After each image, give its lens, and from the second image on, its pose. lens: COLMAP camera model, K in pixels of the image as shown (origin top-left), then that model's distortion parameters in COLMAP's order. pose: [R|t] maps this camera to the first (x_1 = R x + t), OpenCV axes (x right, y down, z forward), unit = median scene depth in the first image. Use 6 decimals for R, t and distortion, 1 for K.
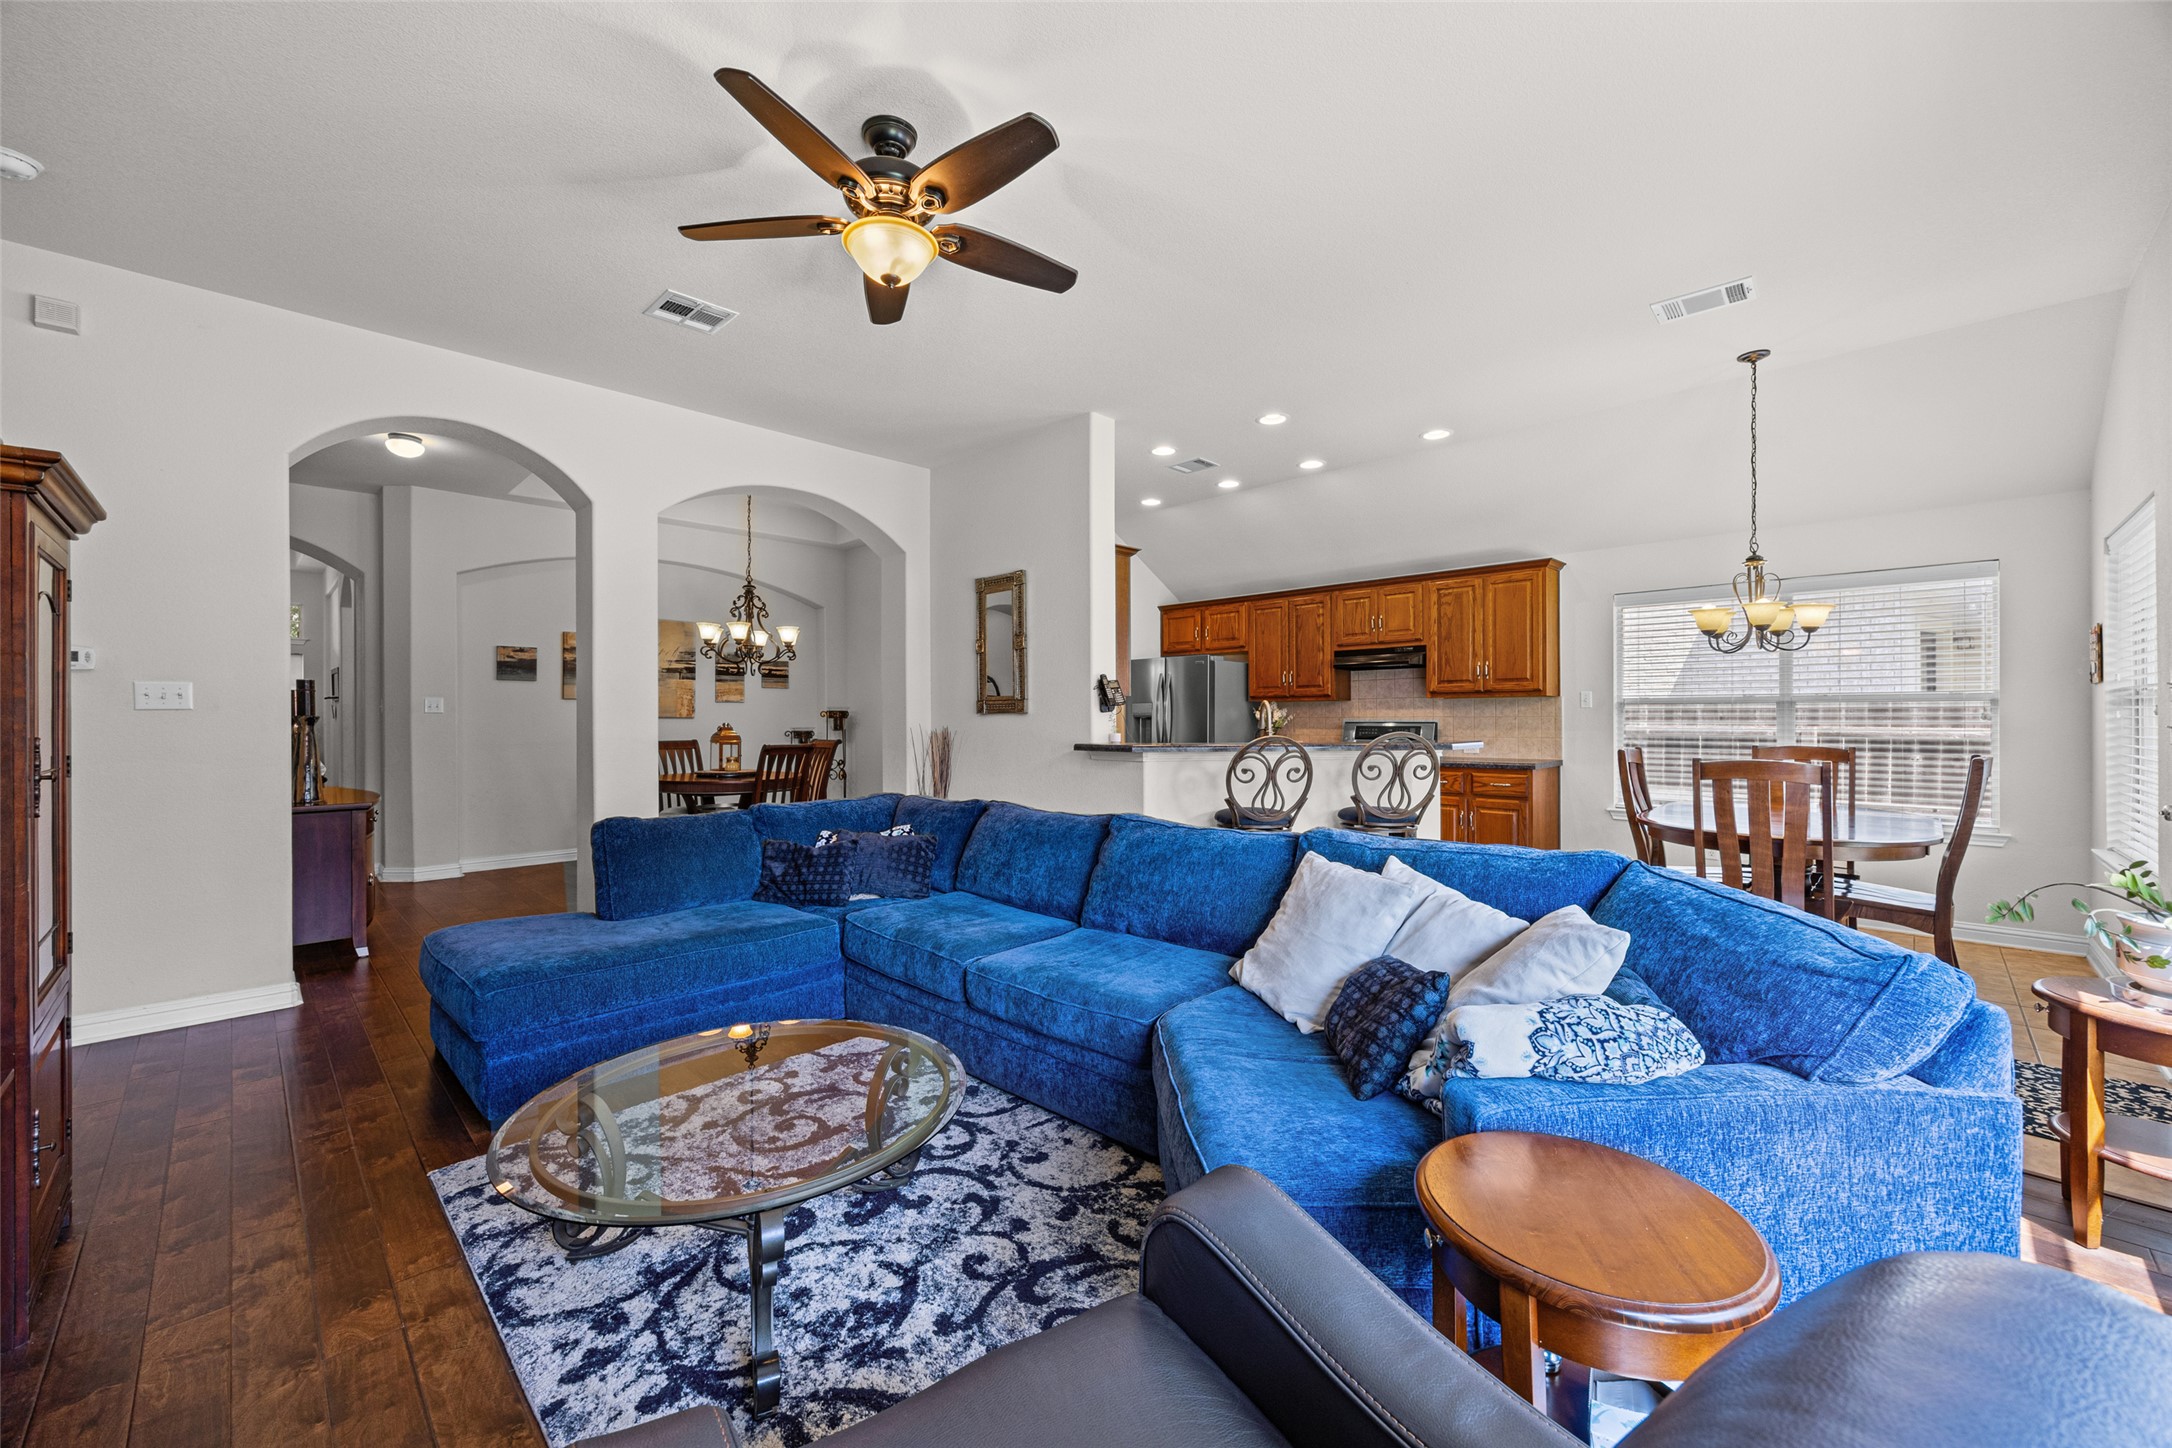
lens RADIAL K [[833.8, 0, 1086.0], [0, 833.8, 724.0], [0, 0, 1]] dist [0.000391, 0.000043]
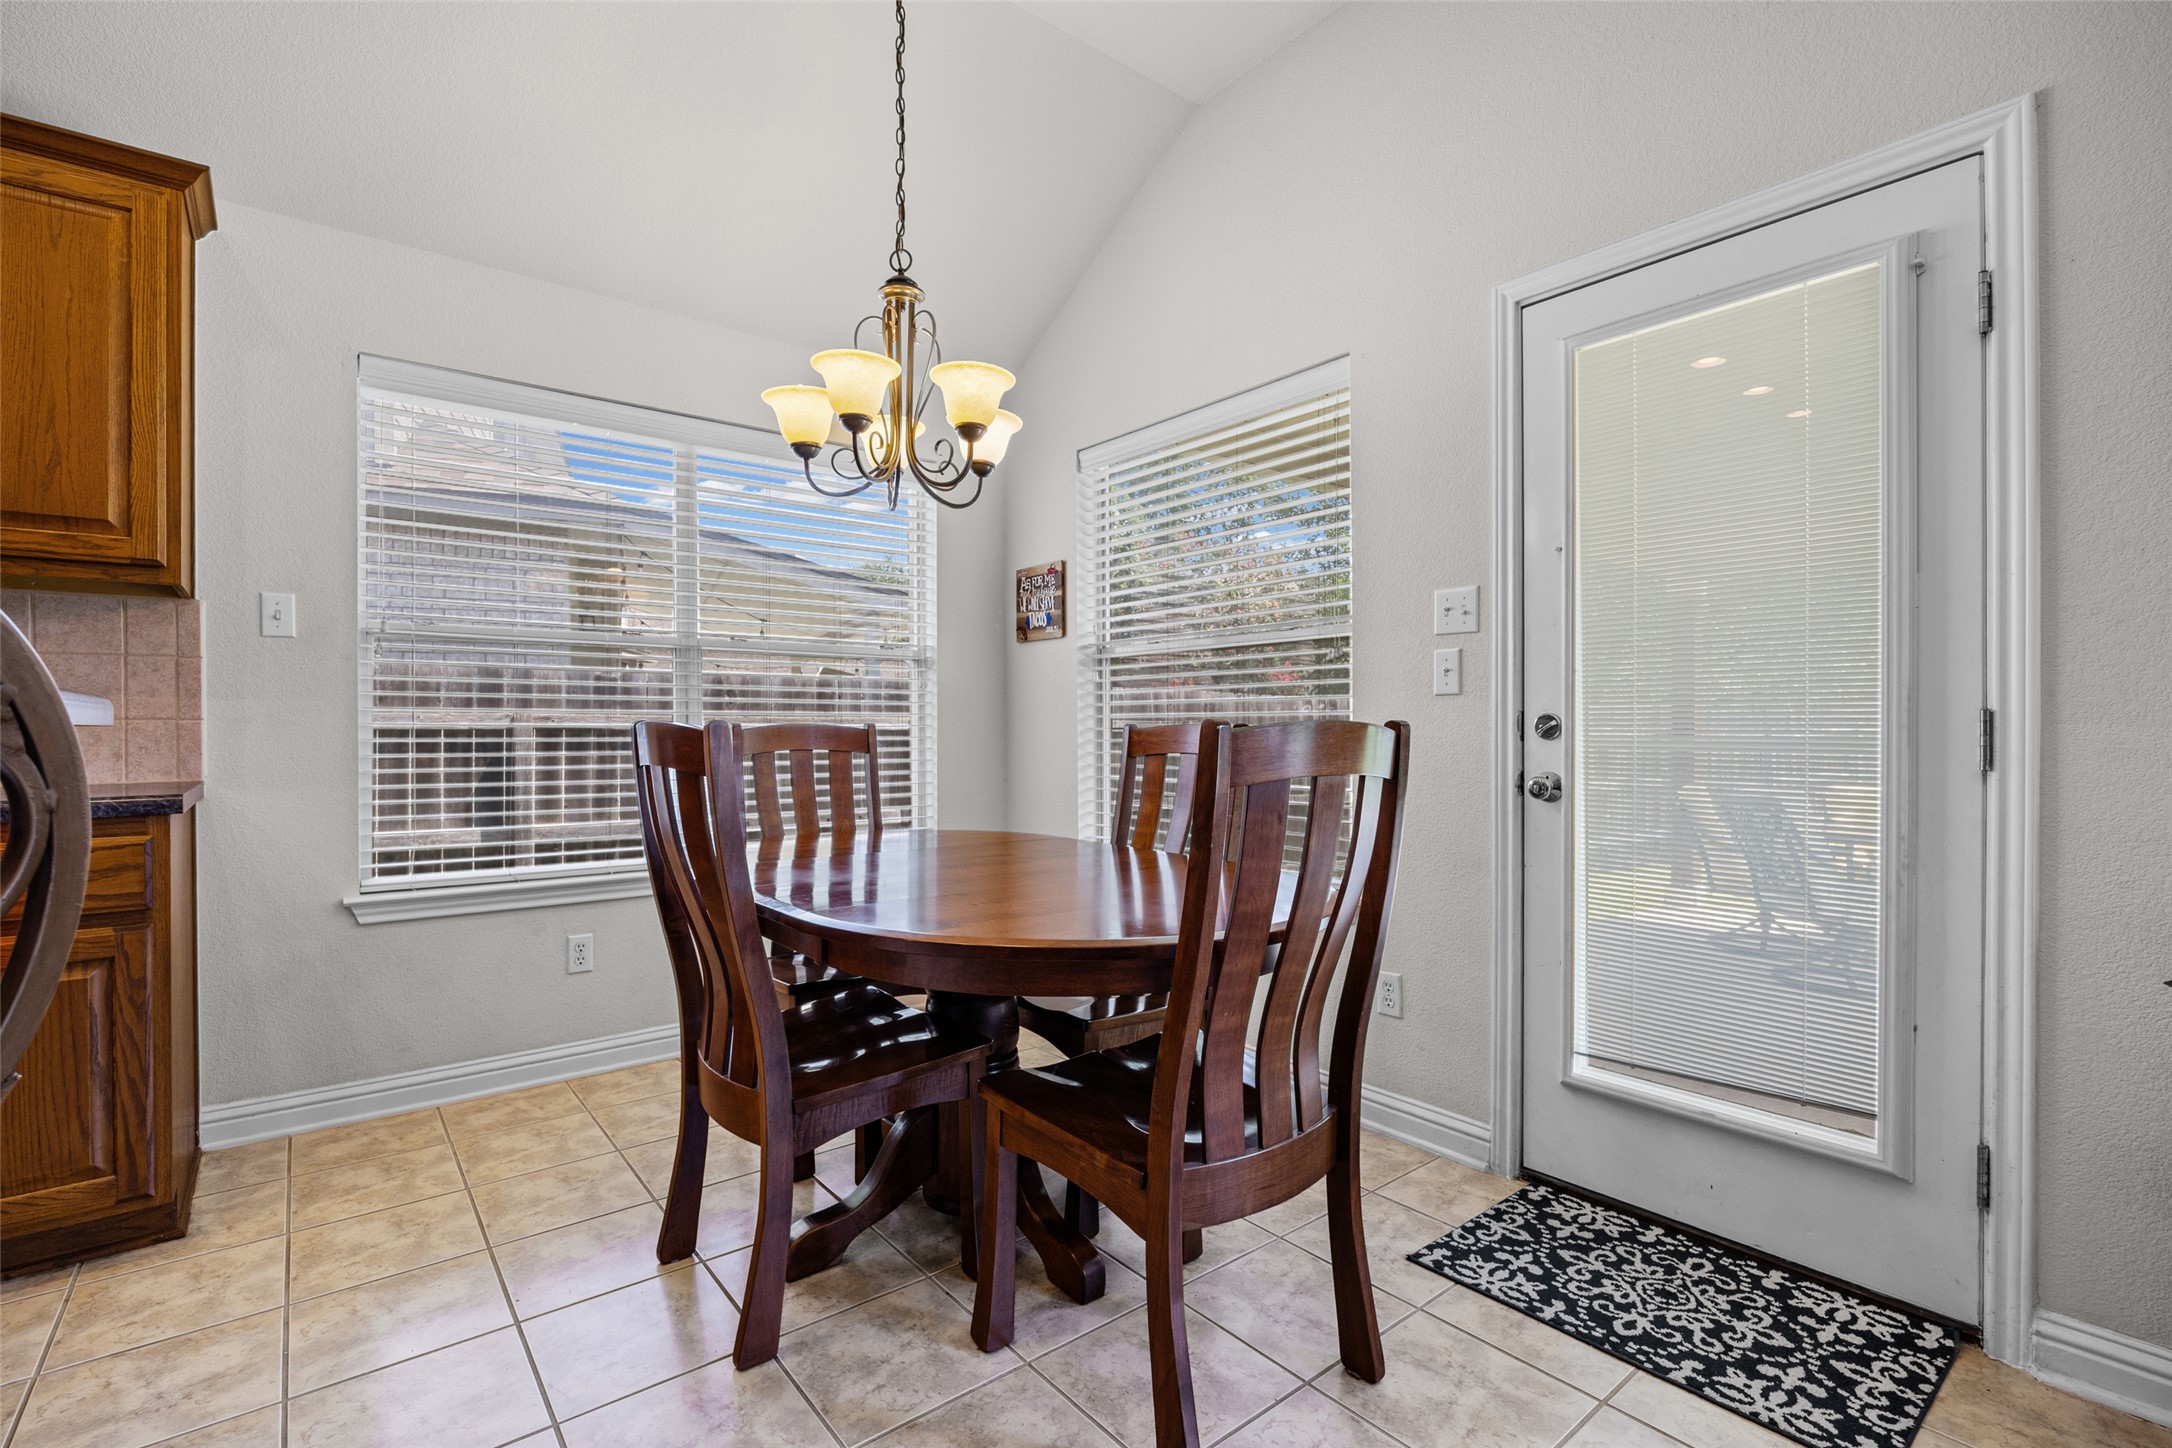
lens RADIAL K [[985.4, 0, 1086.0], [0, 985.4, 724.0], [0, 0, 1]] dist [-0.000153, -0.000066]
pose [[0.106752, 0.000384, 0.994286, 0.211725], [0.006841, 0.999976, -0.001121, 0.022781], [-0.994262, 0.006922, 0.106746, 0.618036]]
